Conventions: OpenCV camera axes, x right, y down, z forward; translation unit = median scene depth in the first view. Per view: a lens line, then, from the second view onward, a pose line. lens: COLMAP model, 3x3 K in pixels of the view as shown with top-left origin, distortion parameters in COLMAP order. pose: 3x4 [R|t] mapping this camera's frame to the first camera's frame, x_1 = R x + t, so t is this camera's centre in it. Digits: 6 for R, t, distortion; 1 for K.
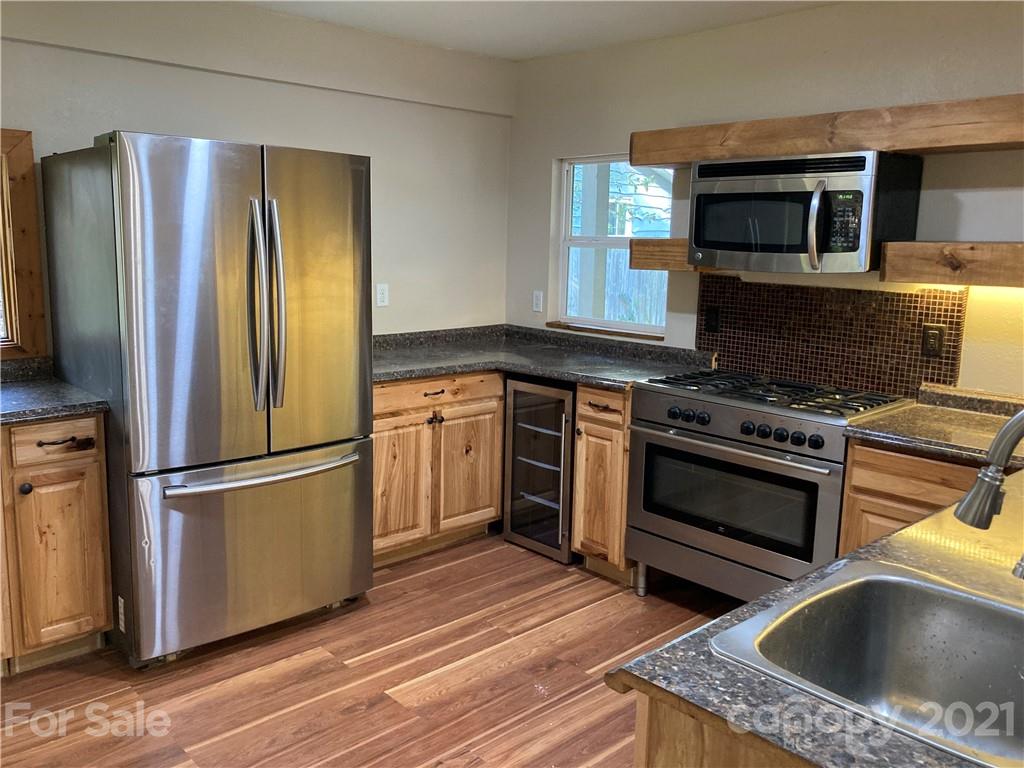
lens RADIAL K [[848.7, 0, 512.6], [0, 848.7, 380.8], [0, 0, 1]] dist [0.012288, -0.022973]
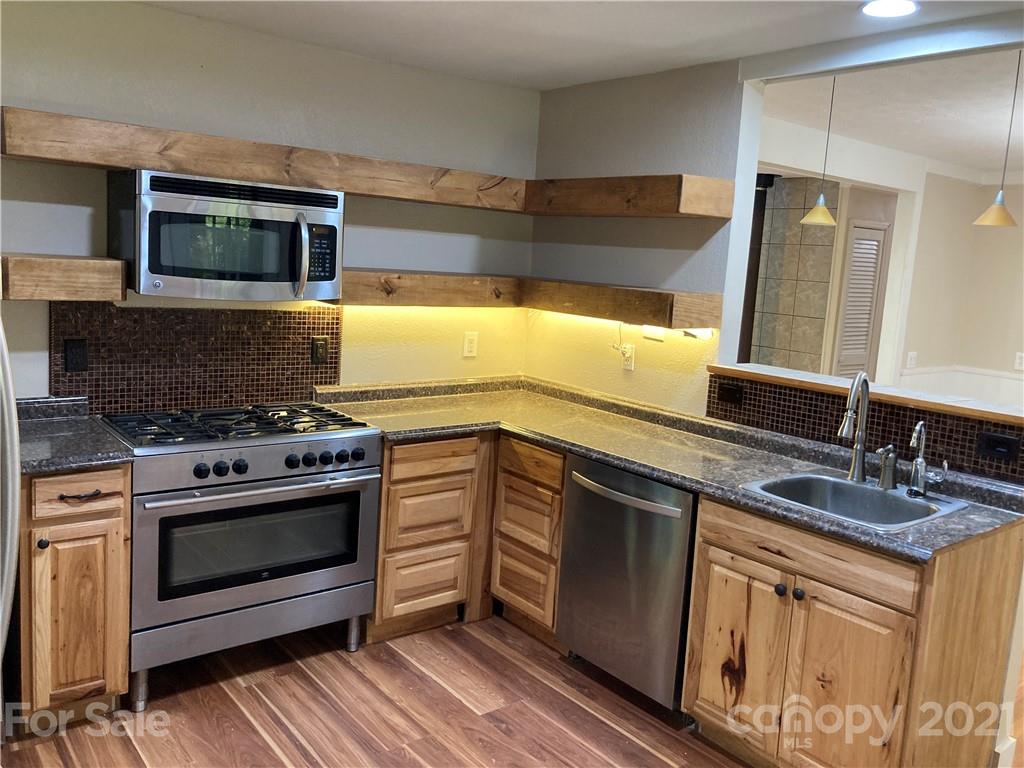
lens RADIAL K [[848.7, 0, 513.2], [0, 848.7, 381.8], [0, 0, 1]] dist [0.012288, -0.022973]
pose [[0.044736, -0.164407, 0.985378, -0.639447], [0.099417, 0.982201, 0.159363, -0.159766], [-0.994040, 0.090834, 0.060284, 0.647338]]
